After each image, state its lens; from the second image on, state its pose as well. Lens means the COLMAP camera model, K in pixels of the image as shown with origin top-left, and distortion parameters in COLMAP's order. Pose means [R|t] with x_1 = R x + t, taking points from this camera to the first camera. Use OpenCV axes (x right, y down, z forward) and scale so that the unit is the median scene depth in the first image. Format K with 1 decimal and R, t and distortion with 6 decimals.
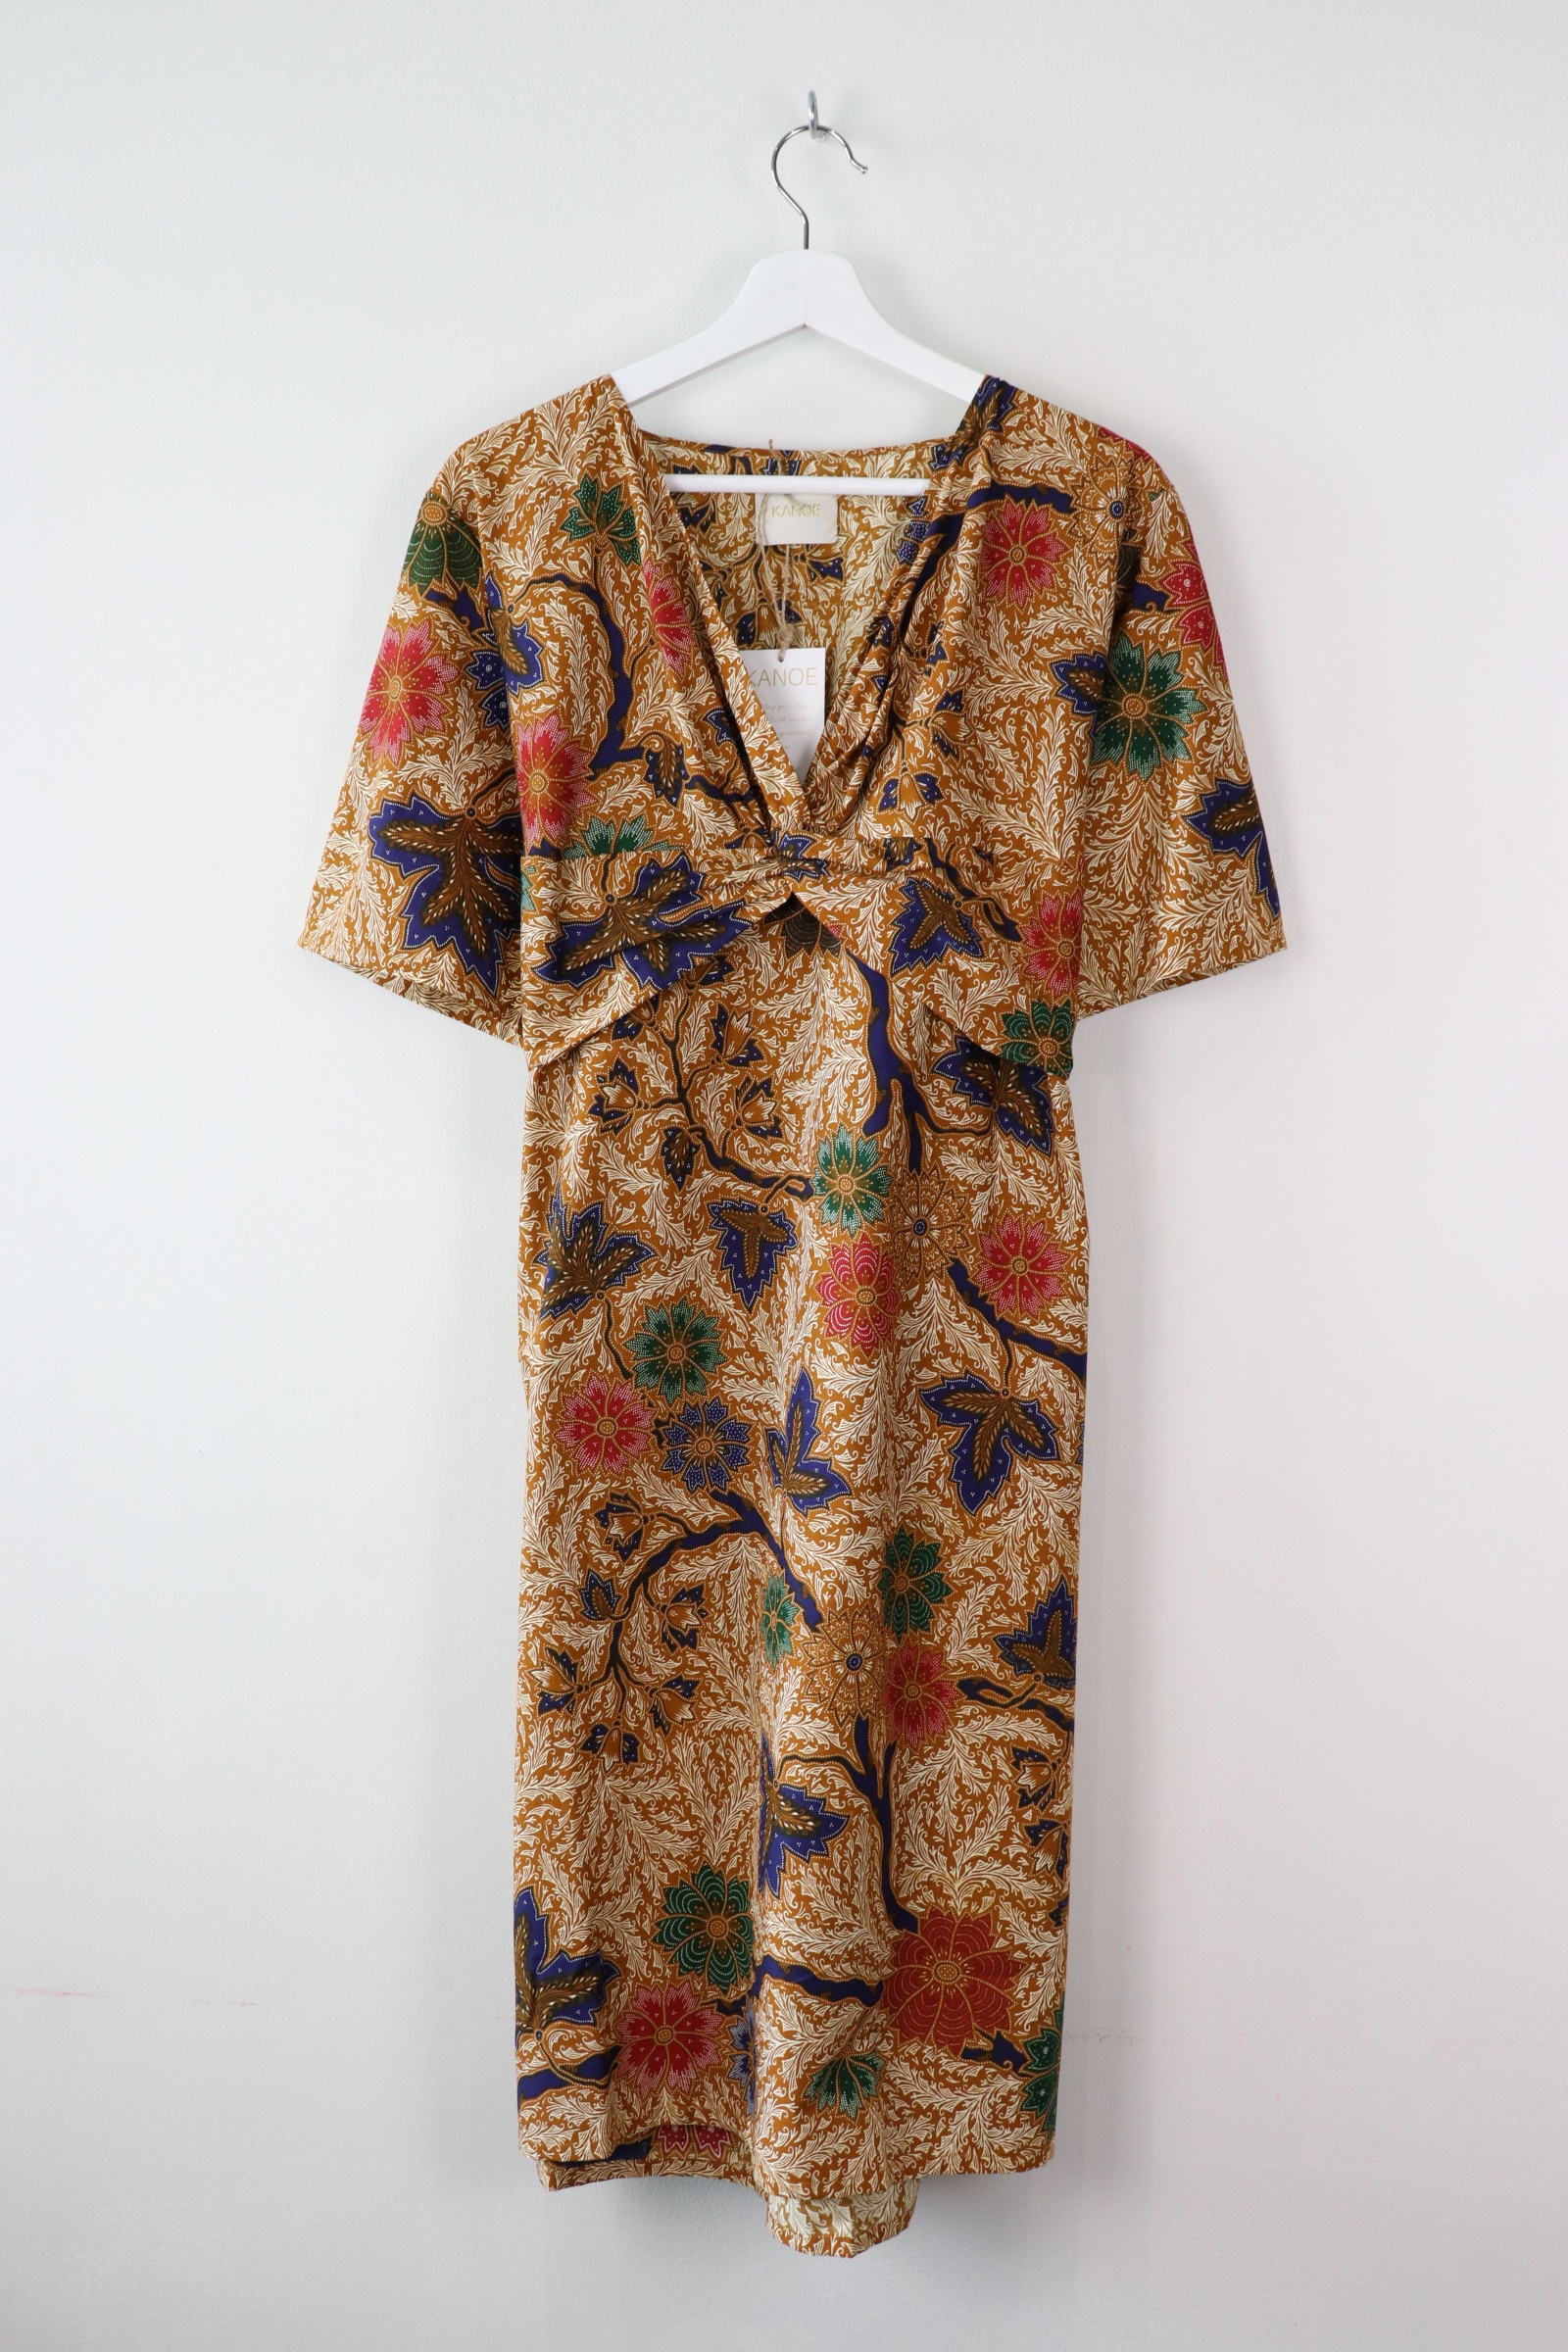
lens RADIAL K [[2093.9, 0, 784.0], [0, 2093.9, 1176.0], [0, 0, 1]] dist [-0.122692, 0.131570]
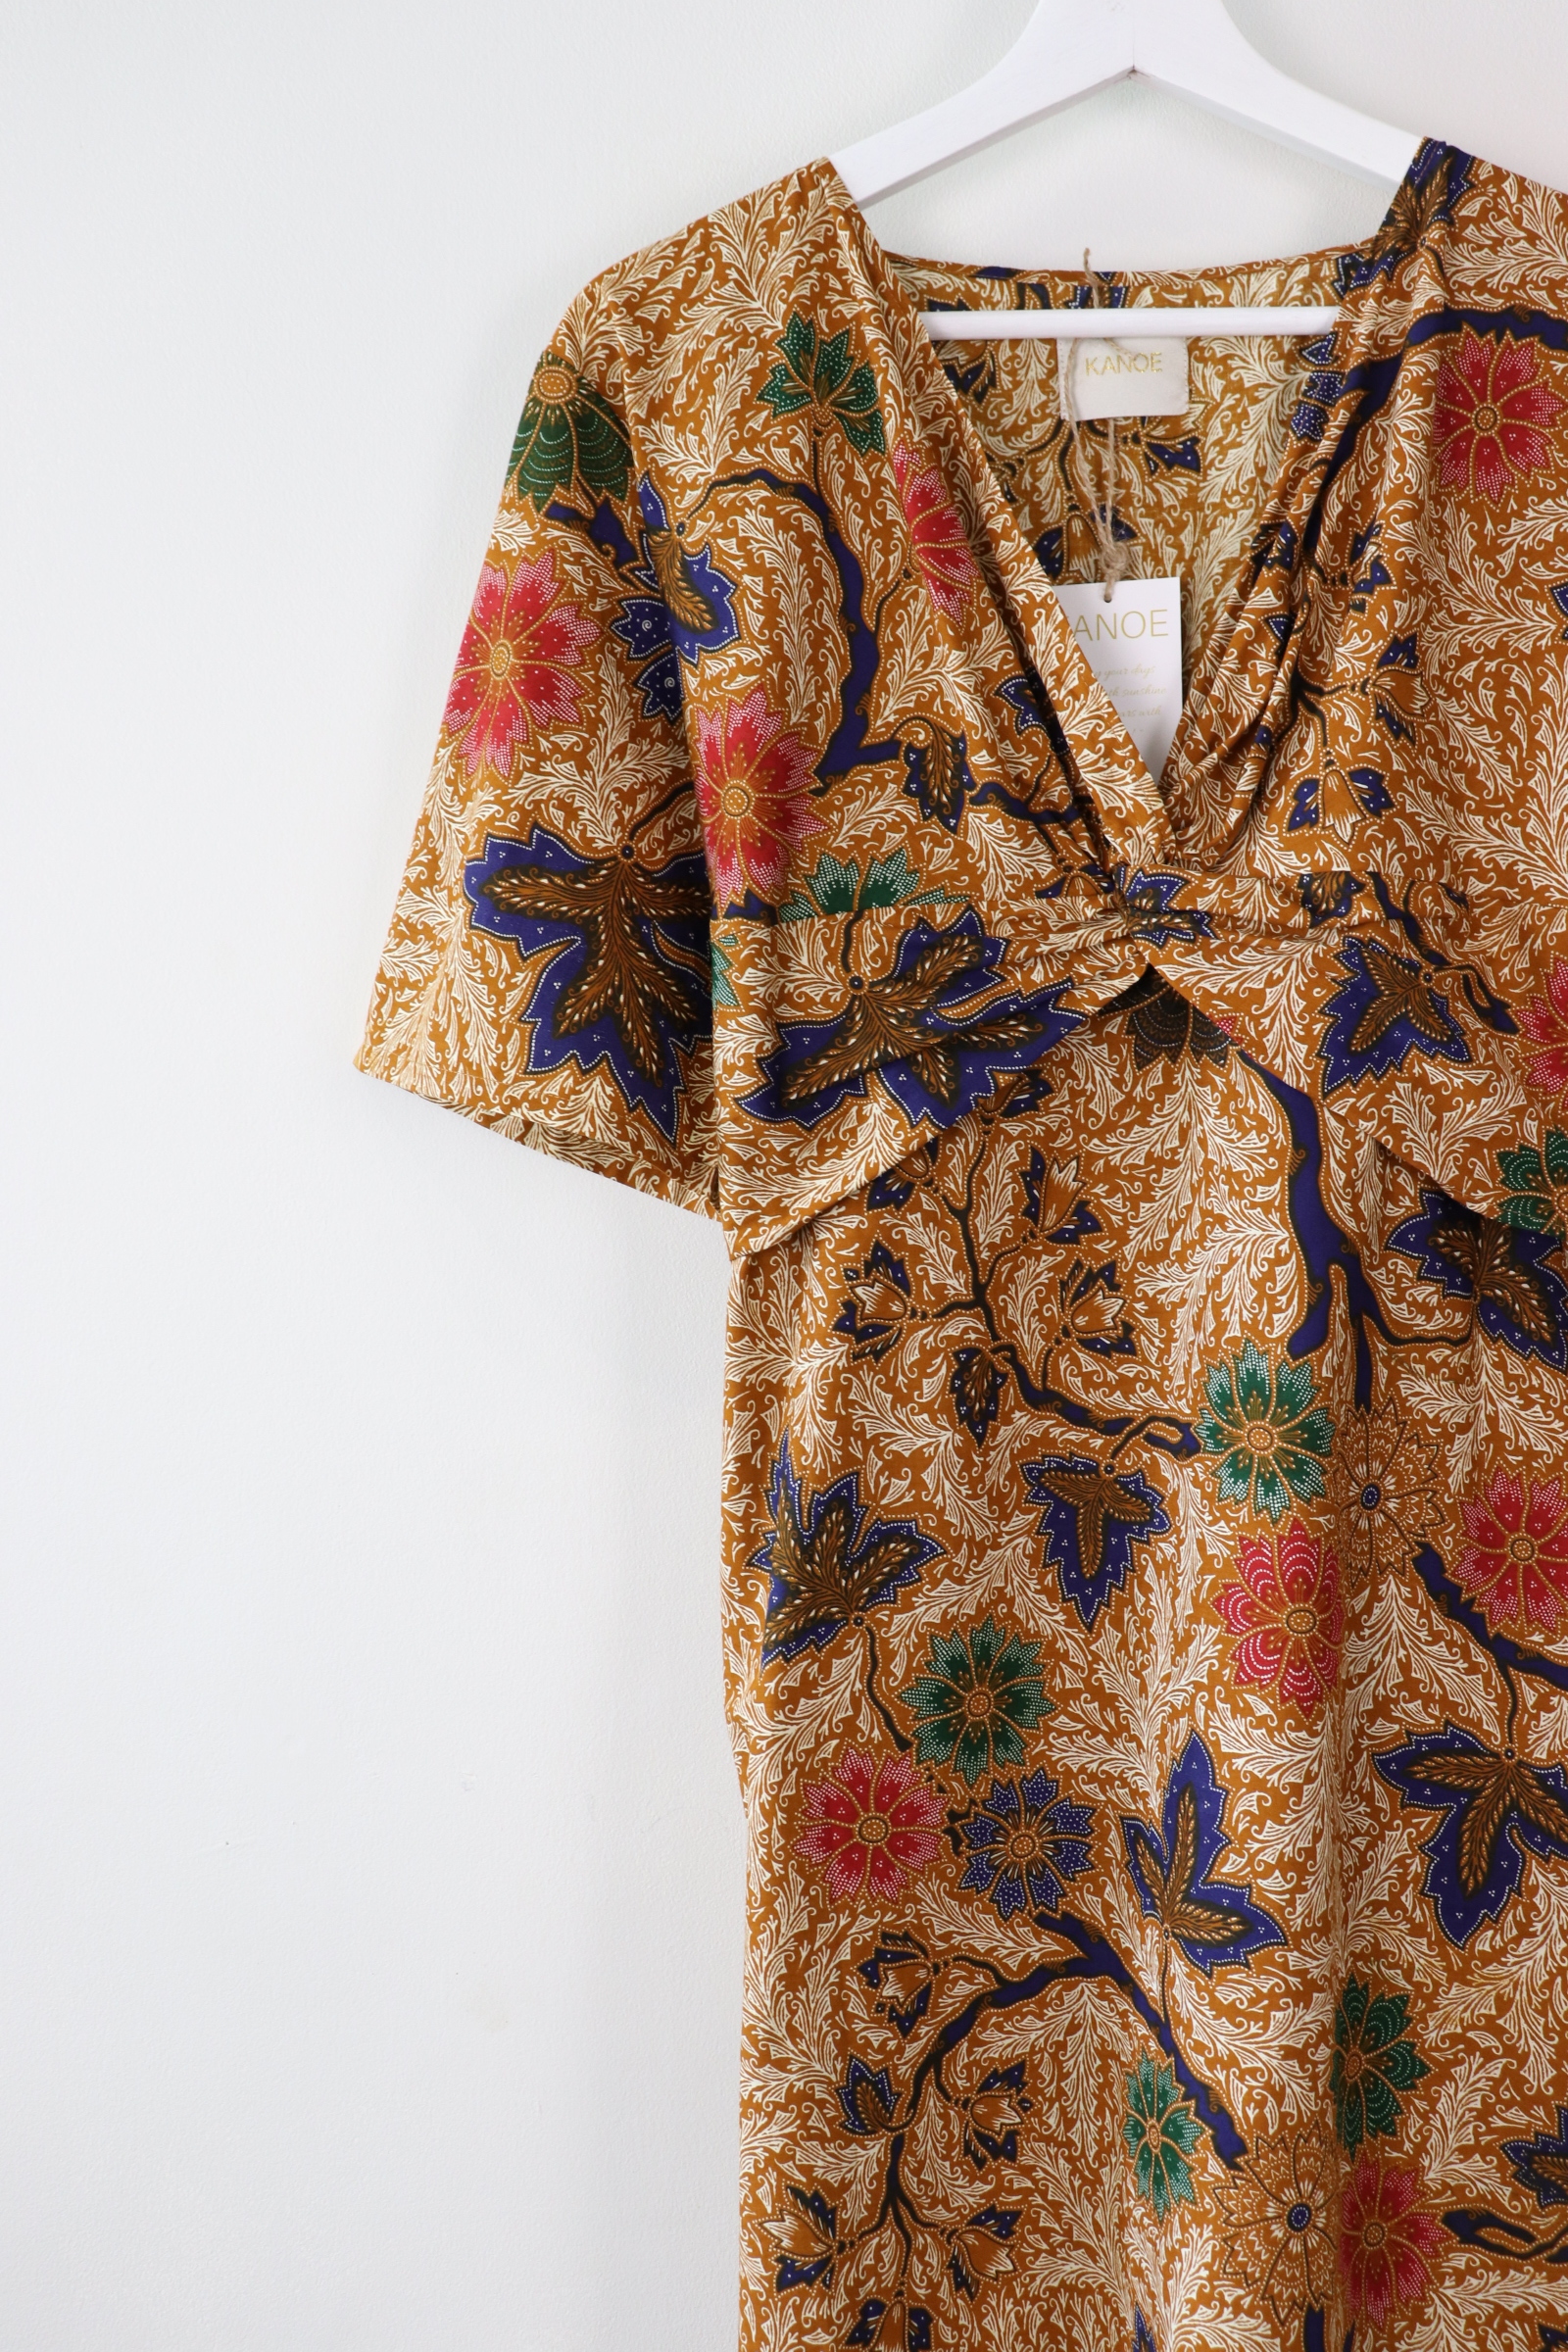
lens RADIAL K [[2093.9, 0, 784.0], [0, 2093.9, 1176.0], [0, 0, 1]] dist [-0.122692, 0.131570]
pose [[0.999388, -0.029674, -0.018526, -0.094844], [0.029153, 0.999189, -0.027782, -0.058612], [0.019335, 0.027225, 0.999442, 0.377083]]
